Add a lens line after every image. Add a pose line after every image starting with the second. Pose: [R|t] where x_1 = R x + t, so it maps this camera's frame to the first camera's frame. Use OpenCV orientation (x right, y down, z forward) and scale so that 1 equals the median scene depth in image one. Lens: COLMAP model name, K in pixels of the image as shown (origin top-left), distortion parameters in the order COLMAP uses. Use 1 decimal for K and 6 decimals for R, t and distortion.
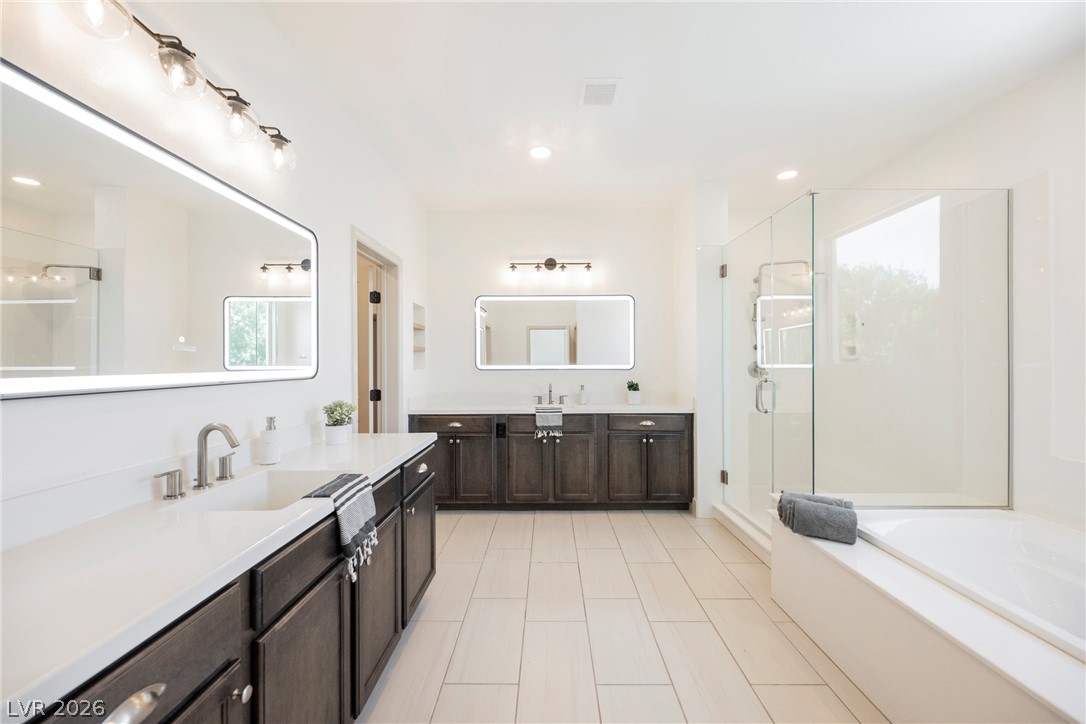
lens RADIAL K [[422.5, 0, 543.0], [0, 422.5, 362.0], [0, 0, 1]] dist [-0.001897, -0.000577]
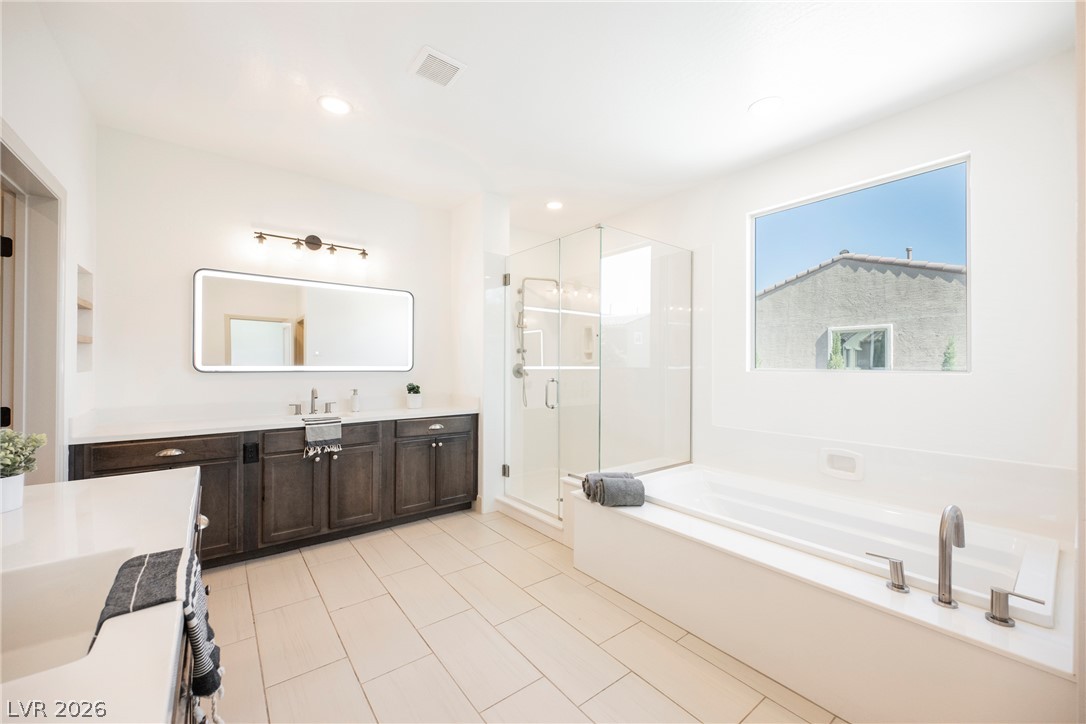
lens RADIAL K [[422.5, 0, 543.0], [0, 422.5, 362.0], [0, 0, 1]] dist [-0.001897, -0.000577]
pose [[0.779987, 0.011093, 0.625697, -0.167207], [-0.008546, 0.999938, -0.007075, 0.001774], [-0.625737, 0.000171, 0.780034, 0.094038]]
